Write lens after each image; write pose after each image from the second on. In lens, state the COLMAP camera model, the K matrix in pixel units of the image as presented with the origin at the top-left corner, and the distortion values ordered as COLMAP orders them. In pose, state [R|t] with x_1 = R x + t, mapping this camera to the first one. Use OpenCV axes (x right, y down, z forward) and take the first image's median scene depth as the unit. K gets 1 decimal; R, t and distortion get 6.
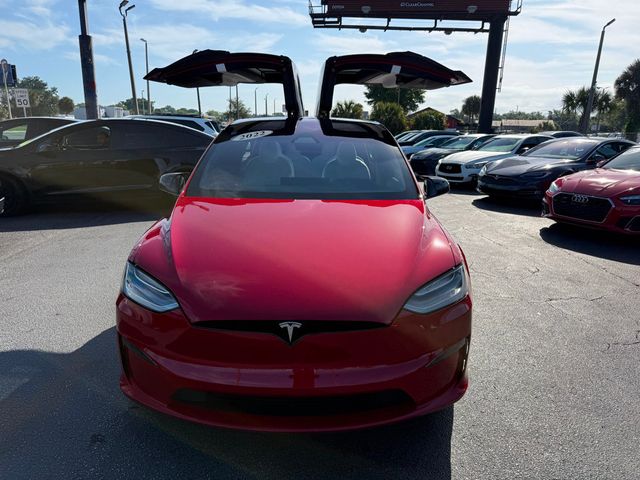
lens RADIAL K [[457.2, 0, 322.8], [0, 457.2, 229.0], [0, 0, 1]] dist [0.016935, -0.028731]
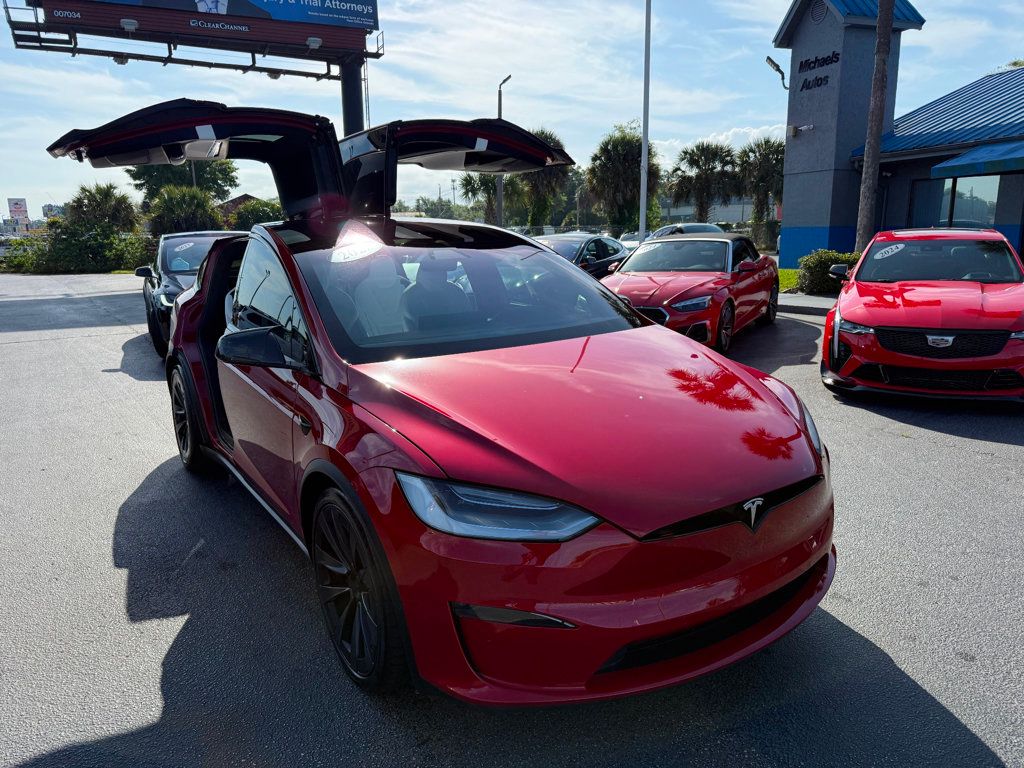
lens RADIAL K [[731.5, 0, 511.4], [0, 731.5, 368.7], [0, 0, 1]] dist [0.016935, -0.028731]
pose [[0.832489, -0.137279, 0.536765, -0.432852], [0.150709, 0.988395, 0.019044, -0.036353], [-0.533150, 0.065041, 0.843517, 0.090117]]
